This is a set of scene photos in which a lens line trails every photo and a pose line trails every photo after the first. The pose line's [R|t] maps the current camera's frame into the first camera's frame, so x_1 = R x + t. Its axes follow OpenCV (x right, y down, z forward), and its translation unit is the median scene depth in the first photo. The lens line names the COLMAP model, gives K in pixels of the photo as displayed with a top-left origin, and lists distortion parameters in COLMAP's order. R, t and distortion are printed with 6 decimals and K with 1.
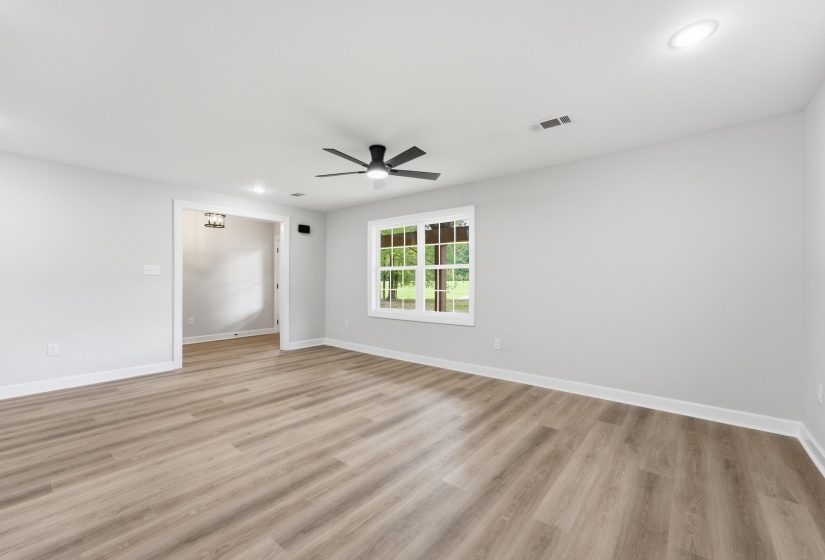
lens RADIAL K [[339.1, 0, 412.5], [0, 339.1, 280.0], [0, 0, 1]] dist [0.002880, 0.000615]
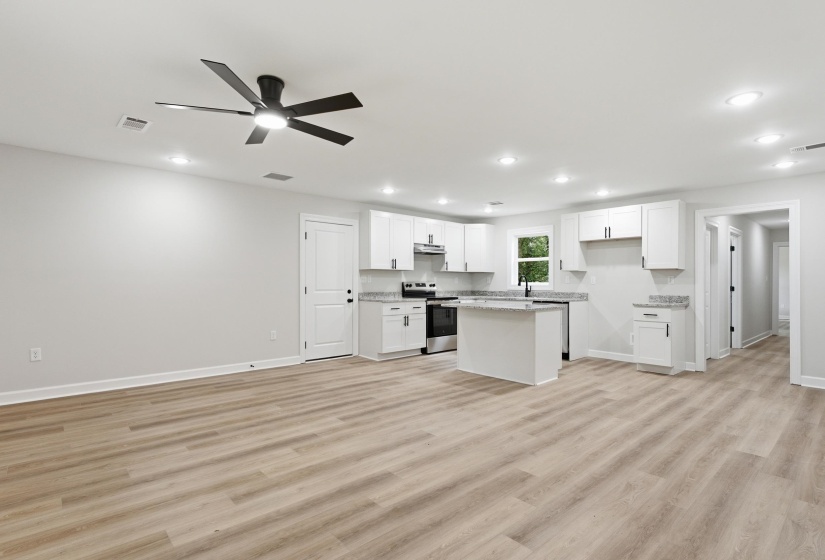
lens RADIAL K [[406.2, 0, 412.5], [0, 406.2, 280.0], [0, 0, 1]] dist [-0.002554, -0.000052]
pose [[-0.989475, -0.006264, 0.144568, -0.580316], [-0.008181, 0.999886, -0.012671, 0.007994], [-0.144472, -0.013721, -0.989414, 2.060724]]
